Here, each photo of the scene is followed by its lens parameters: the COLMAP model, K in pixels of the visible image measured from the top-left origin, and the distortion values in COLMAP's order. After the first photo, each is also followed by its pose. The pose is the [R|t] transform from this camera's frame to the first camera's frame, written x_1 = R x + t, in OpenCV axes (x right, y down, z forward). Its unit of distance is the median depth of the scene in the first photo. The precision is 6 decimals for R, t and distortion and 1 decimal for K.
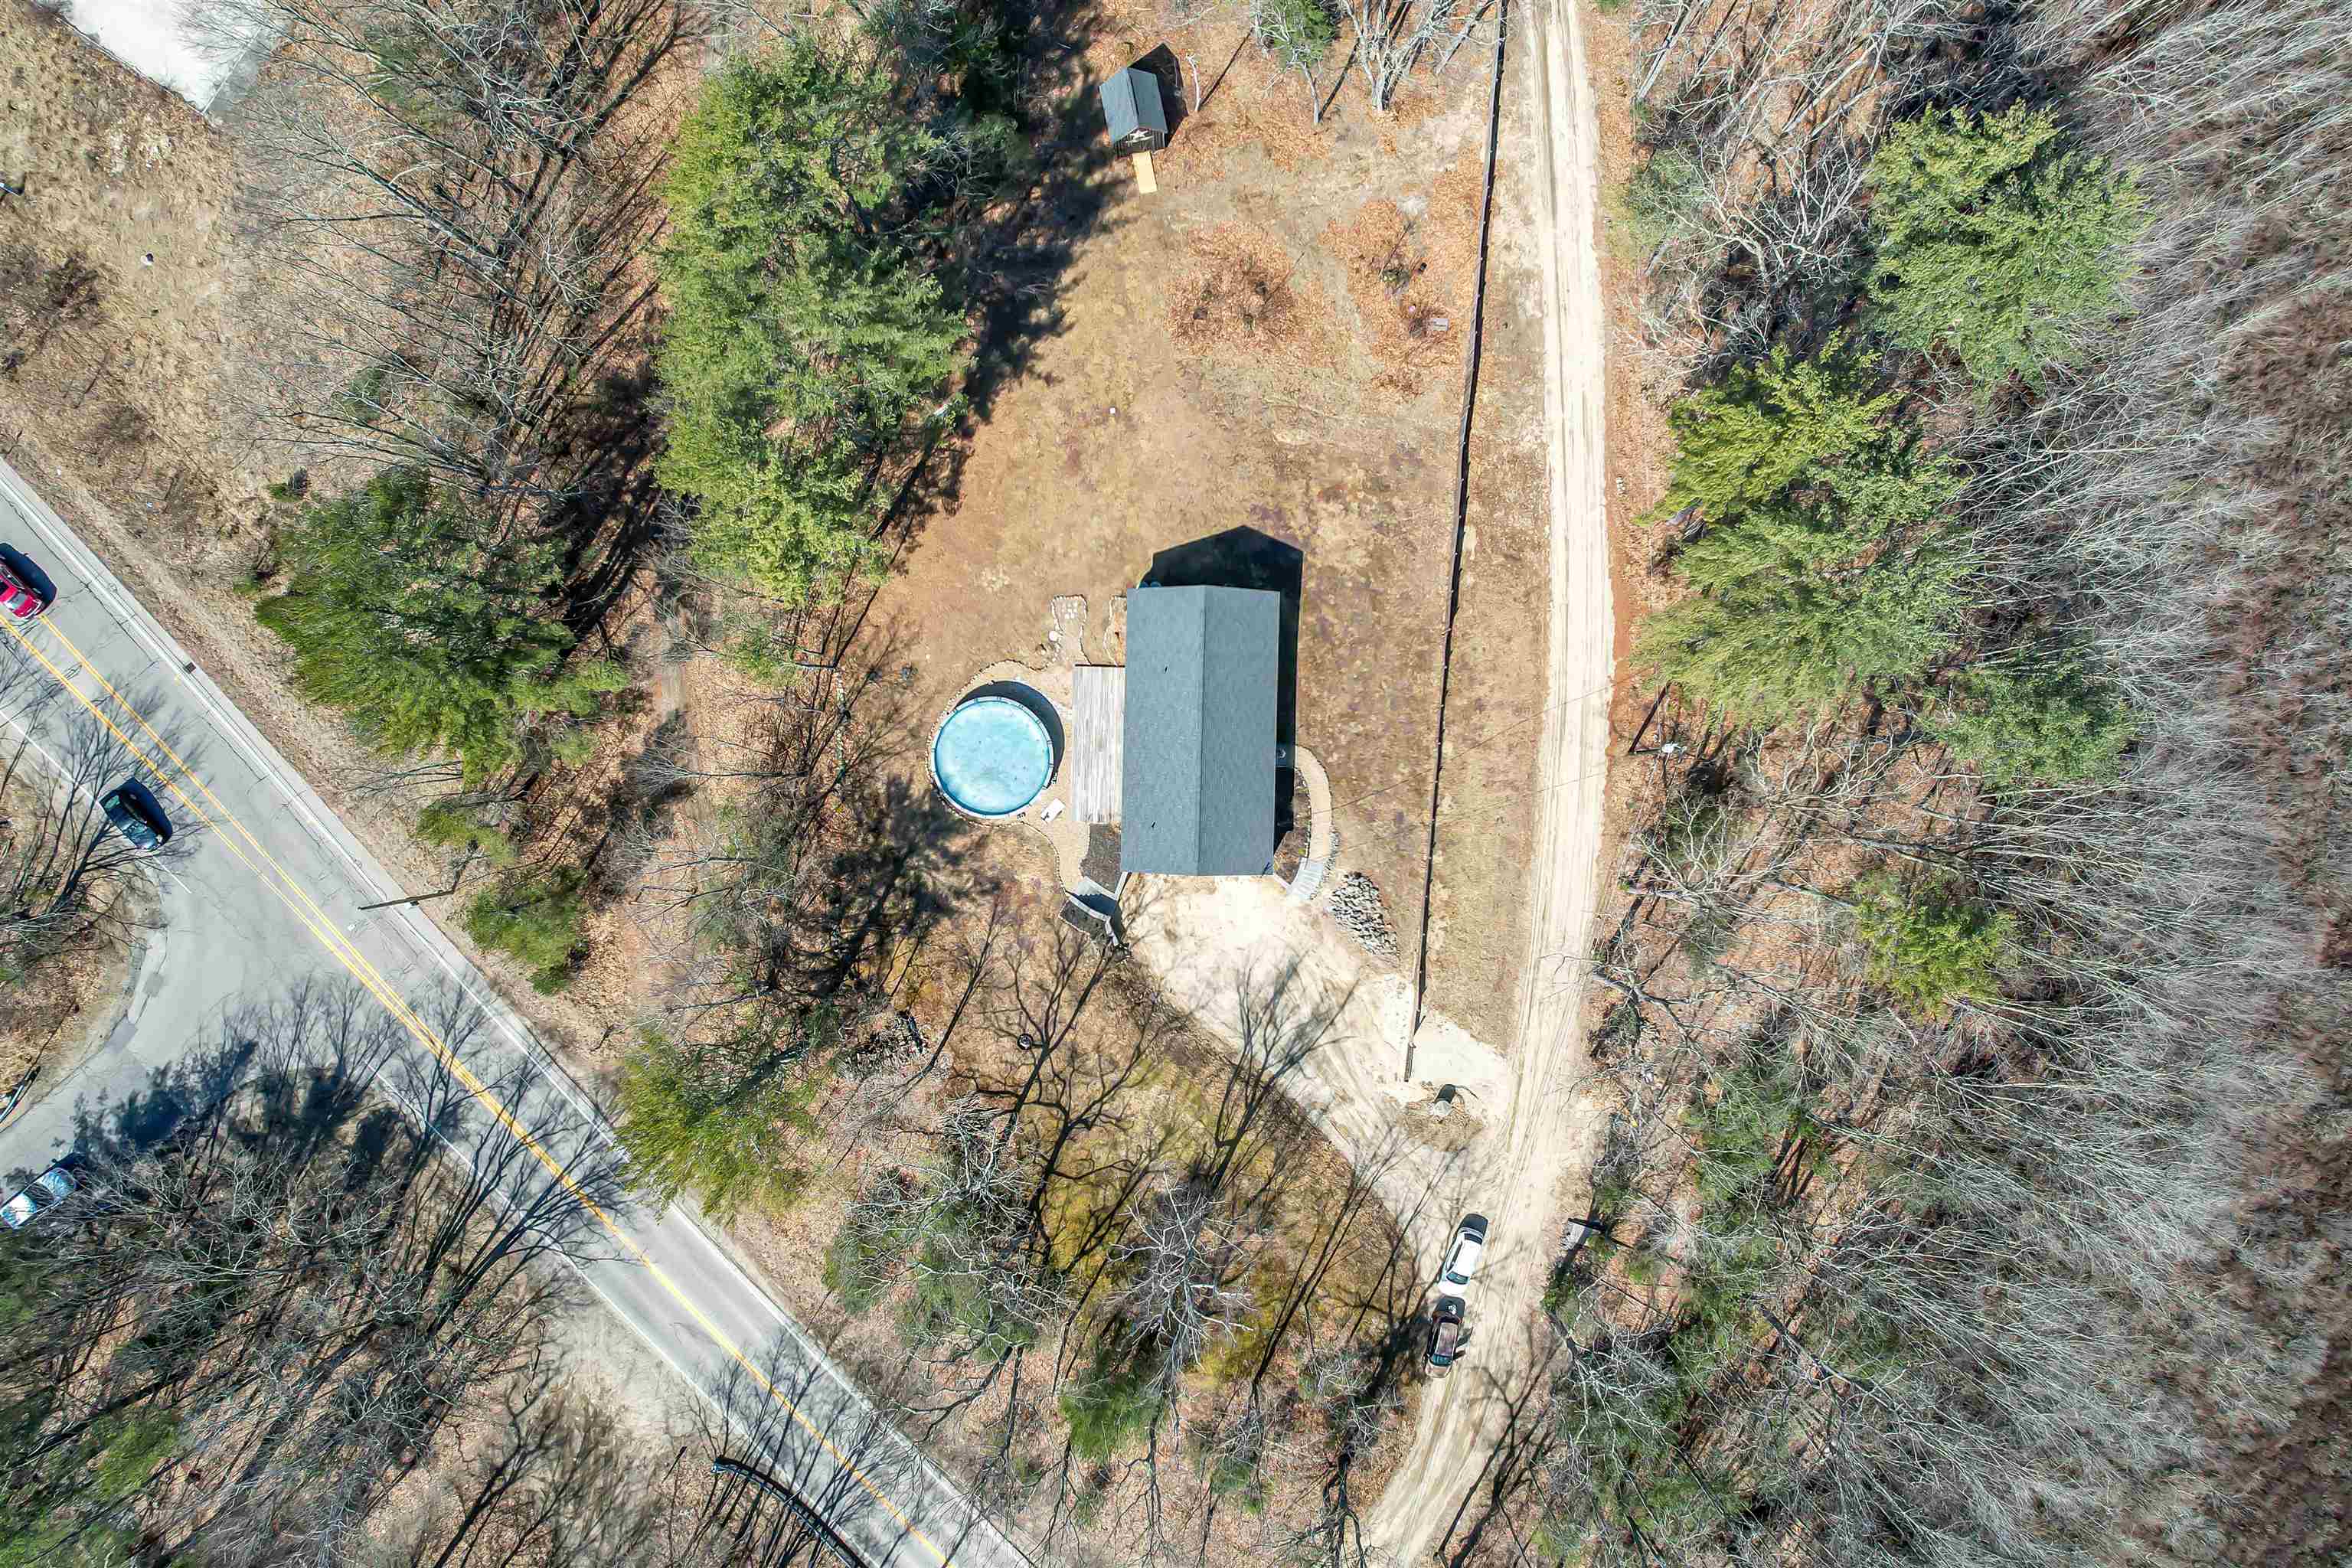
lens RADIAL K [[1505.1, 0, 1182.2], [0, 1505.1, 783.2], [0, 0, 1]] dist [-0.077435, 0.087018]
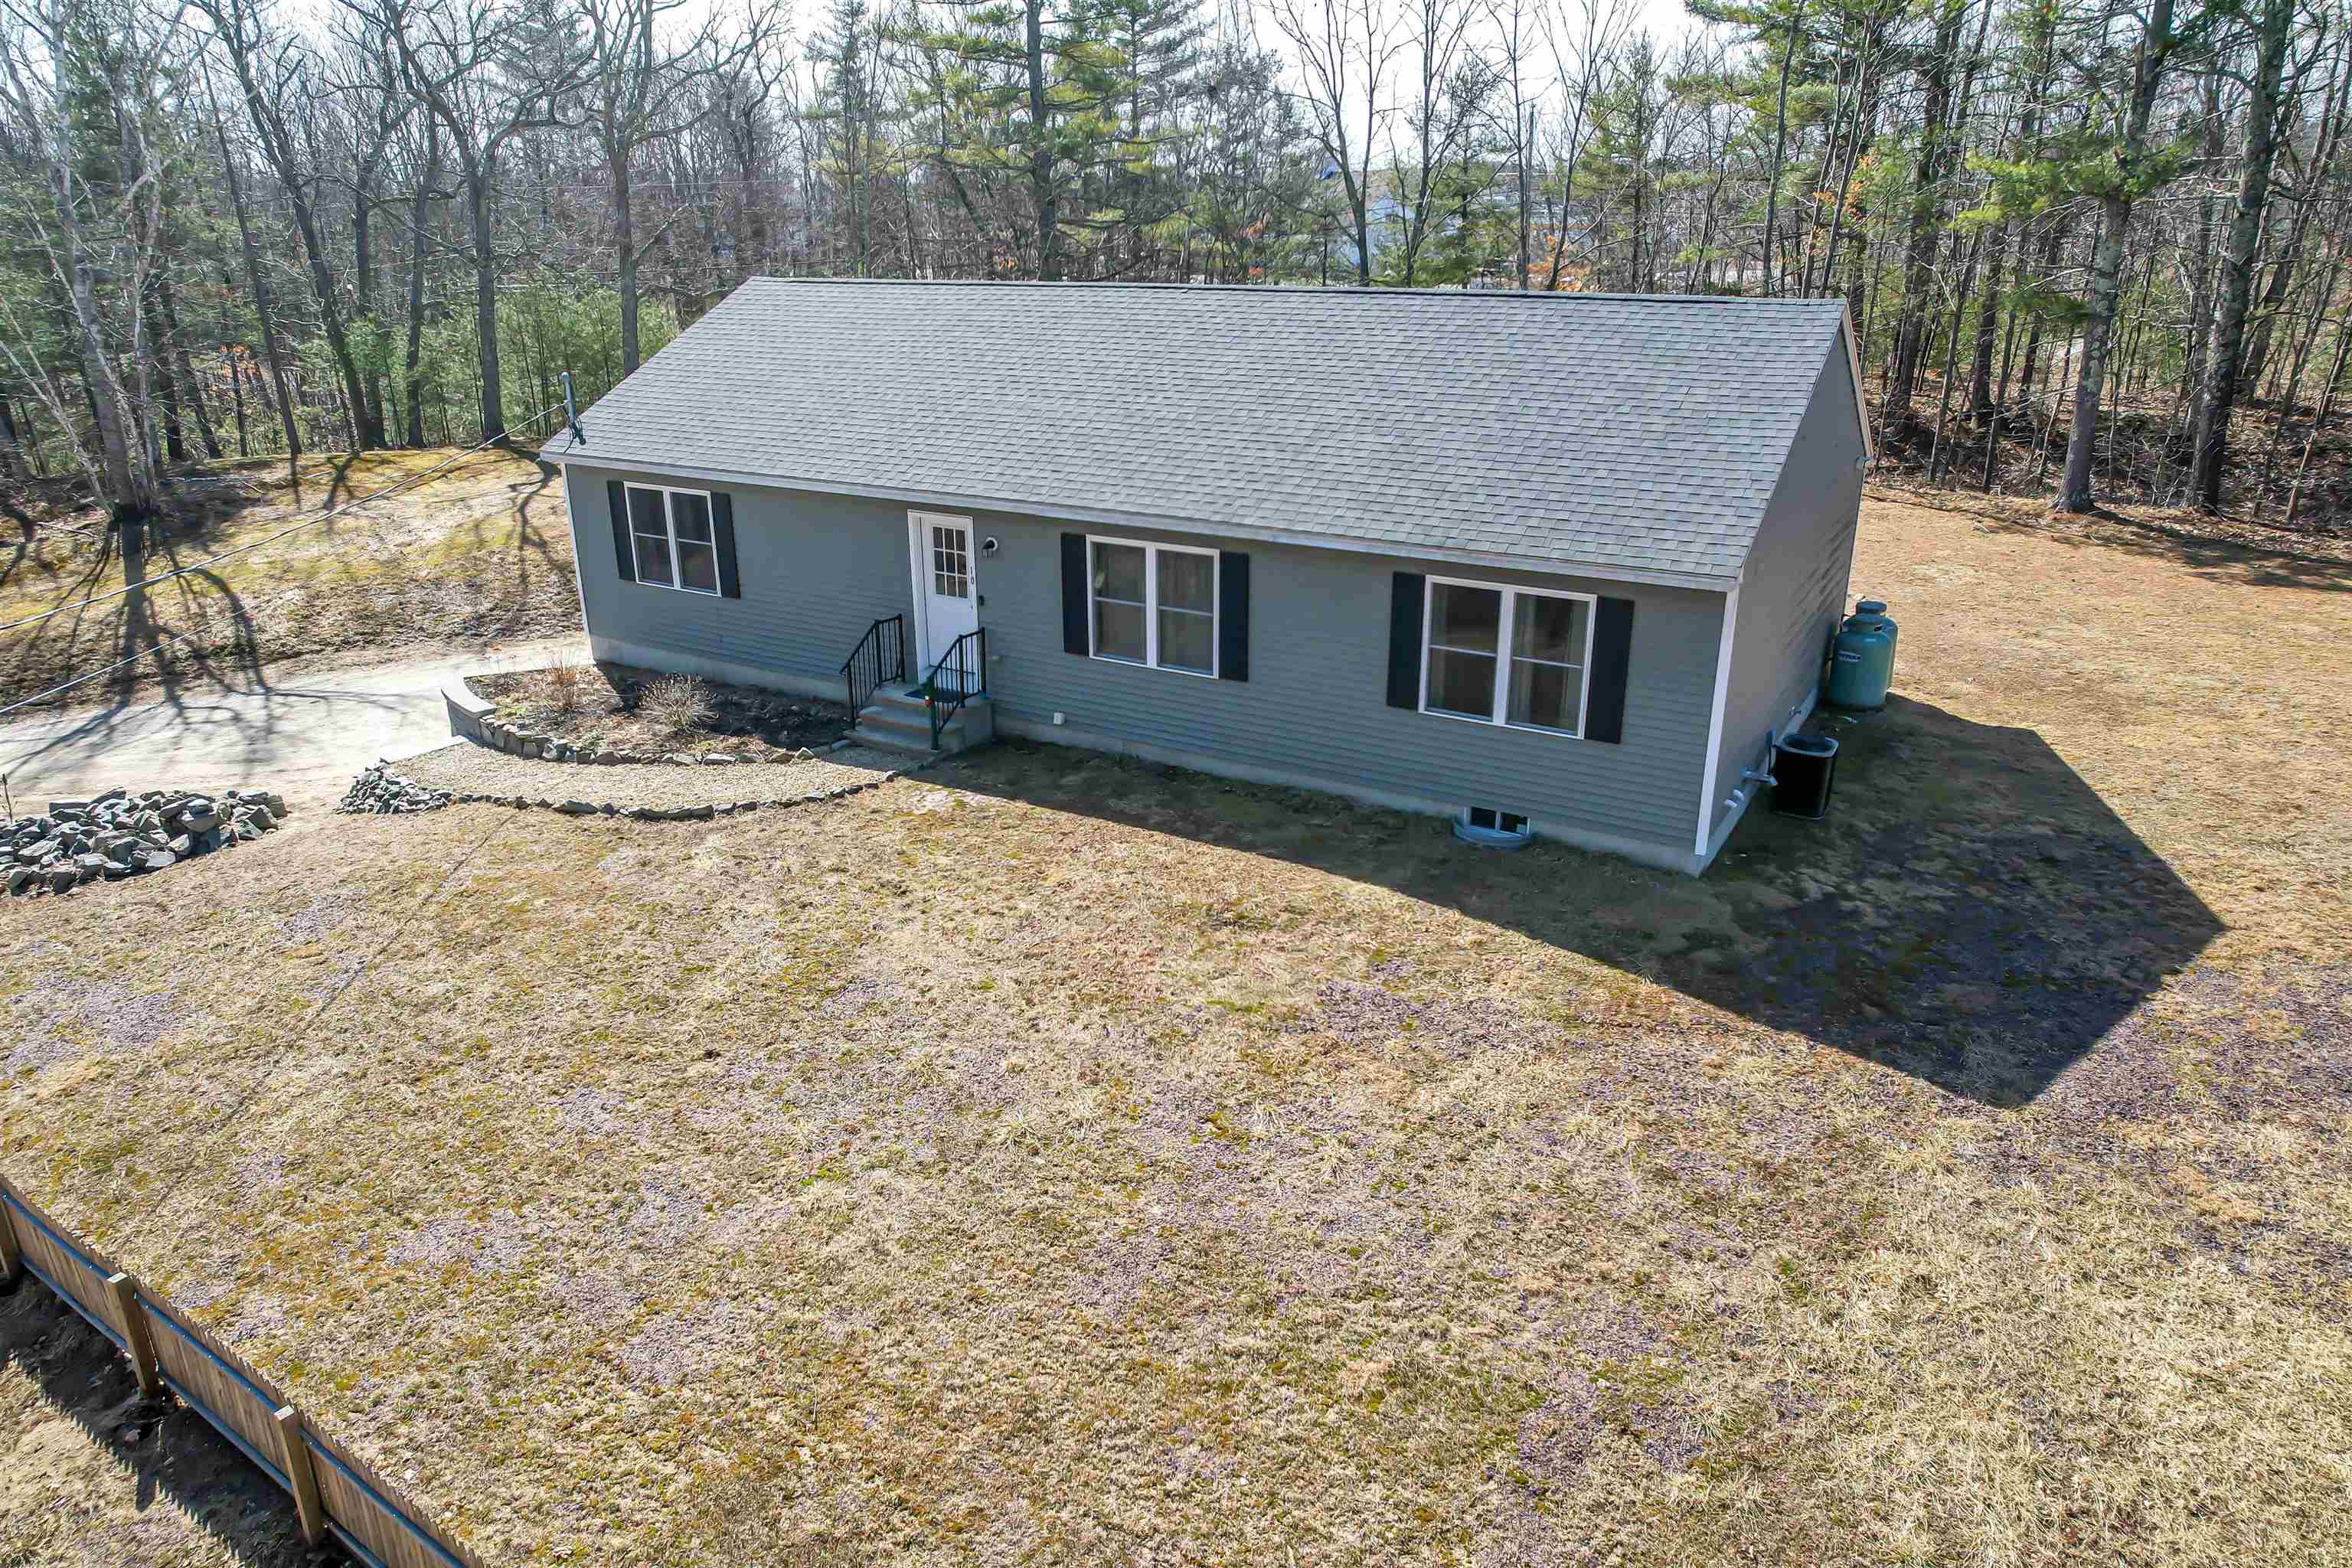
lens RADIAL K [[1498.1, 0, 1184.1], [0, 1498.1, 783.4], [0, 0, 1]] dist [-0.075039, 0.083700]
pose [[-0.493489, 0.299072, -0.816716, 0.213871], [-0.869752, -0.168668, 0.463770, -0.146550], [0.000946, 0.939206, 0.343354, 0.934942]]
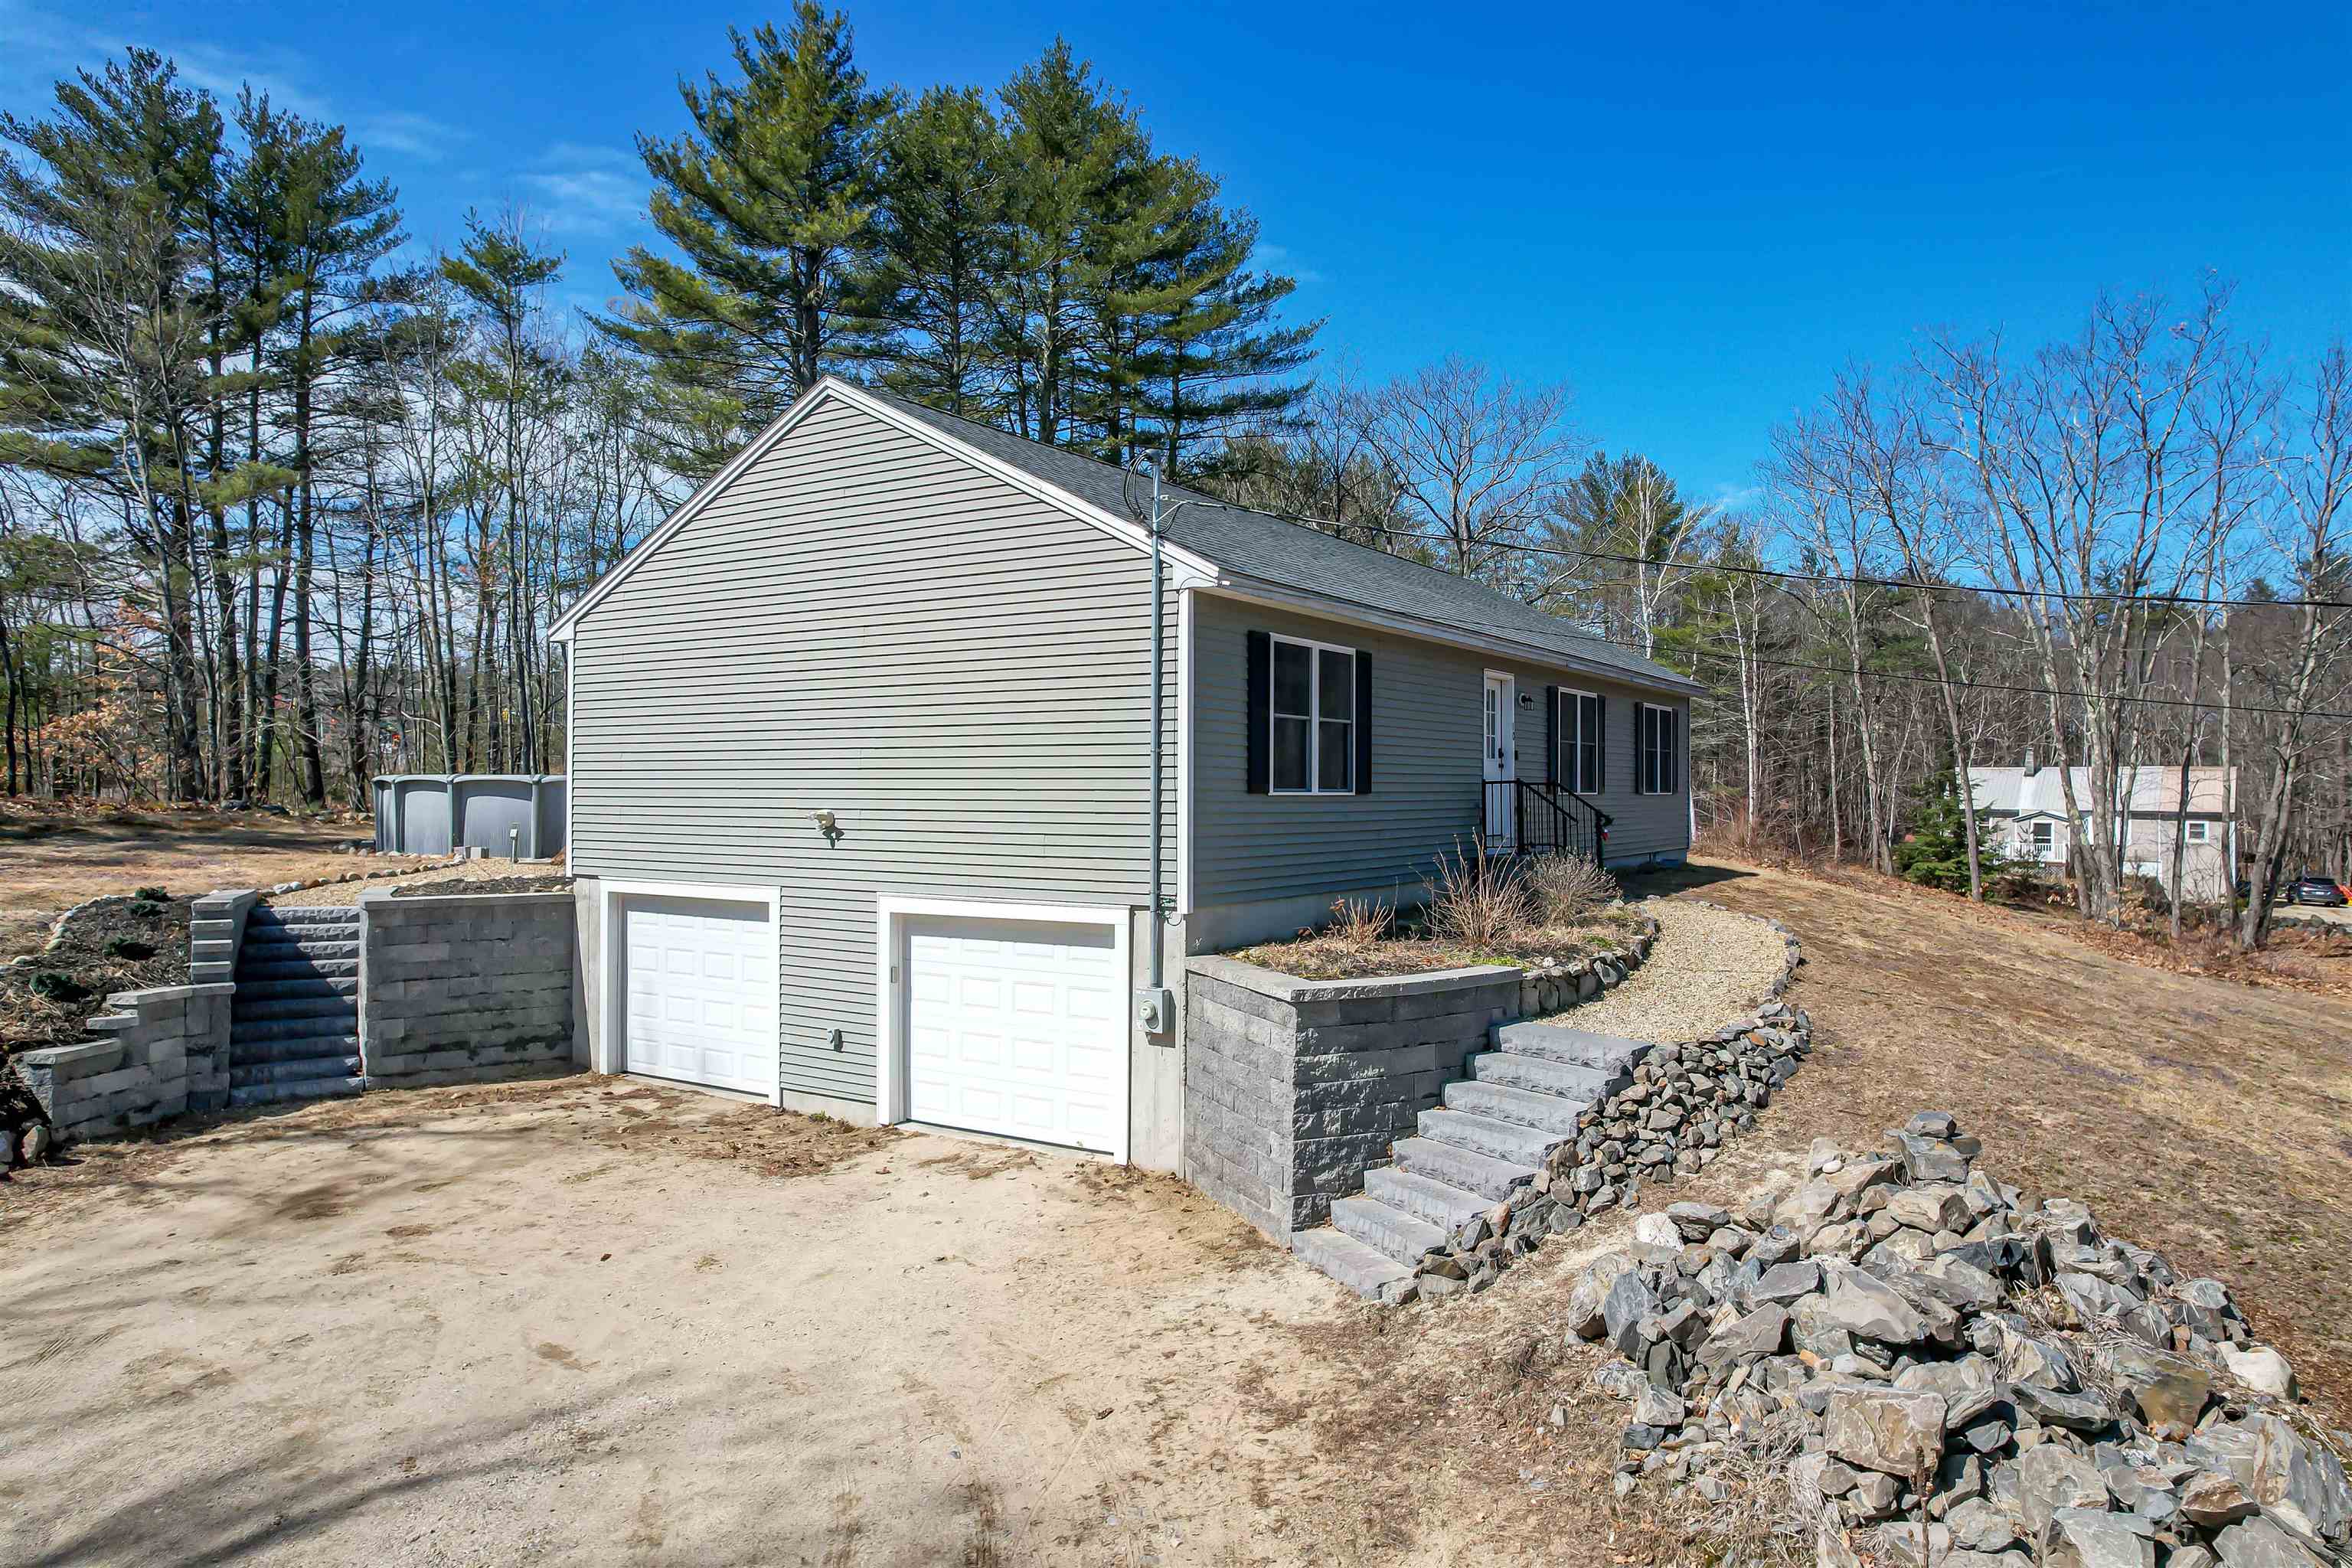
lens RADIAL K [[1505.1, 0, 1182.2], [0, 1505.1, 783.2], [0, 0, 1]] dist [-0.077435, 0.087018]
pose [[0.855357, -0.001634, -0.518036, 0.124419], [-0.518038, -0.003306, -0.855351, 0.173997], [-0.000315, 0.999993, -0.003674, 0.985096]]
